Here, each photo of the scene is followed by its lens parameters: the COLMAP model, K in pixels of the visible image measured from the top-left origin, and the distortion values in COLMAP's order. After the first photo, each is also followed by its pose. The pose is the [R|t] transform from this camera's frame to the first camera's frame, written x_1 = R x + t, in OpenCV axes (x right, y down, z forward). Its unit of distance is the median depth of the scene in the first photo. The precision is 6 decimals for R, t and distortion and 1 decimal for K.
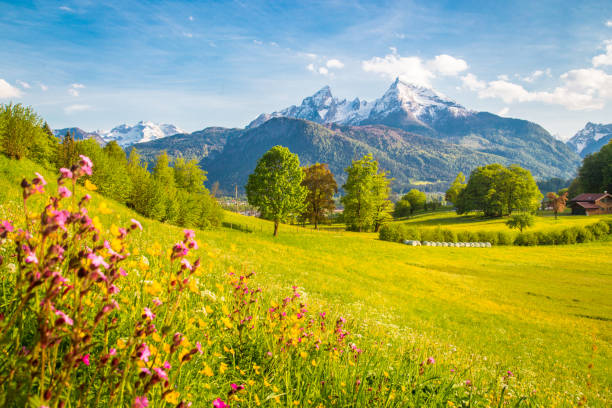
lens RADIAL K [[606.9, 0, 320.7], [0, 606.9, 204.3], [0, 0, 1]] dist [0.082458, 0.019461]
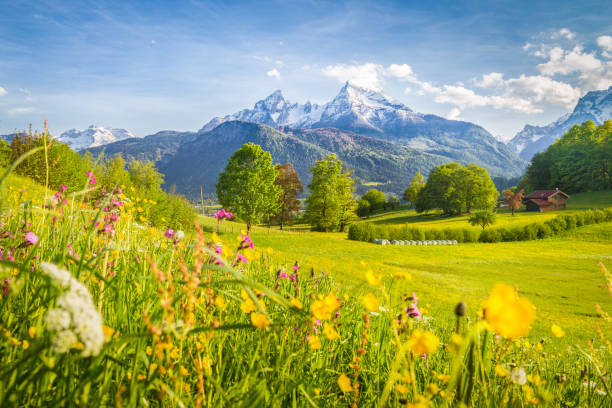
lens RADIAL K [[567.6, 0, 302.3], [0, 567.6, 208.8], [0, 0, 1]] dist [0.096742, -0.106055]
pose [[0.997191, -0.016713, 0.073007, -0.035369], [0.016511, 0.999858, 0.003374, 0.003343], [-0.073053, -0.002159, 0.997326, 0.068757]]
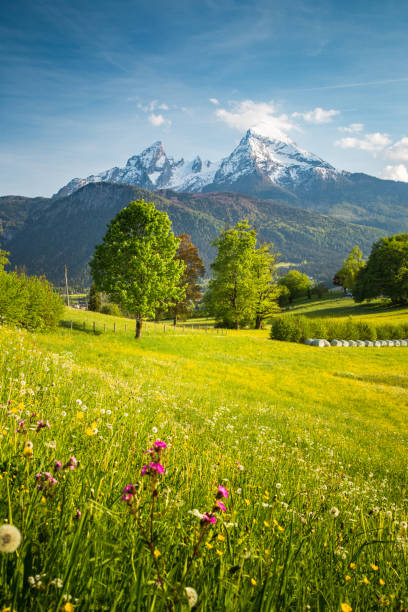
lens RADIAL K [[696.6, 0, 184.4], [0, 696.6, 305.9], [0, 0, 1]] dist [0.165546, -0.005962]
pose [[0.996138, -0.023127, 0.084697, -0.056551], [0.022149, 0.999677, 0.012467, 0.005668], [-0.084957, -0.010542, 0.996329, 0.161407]]
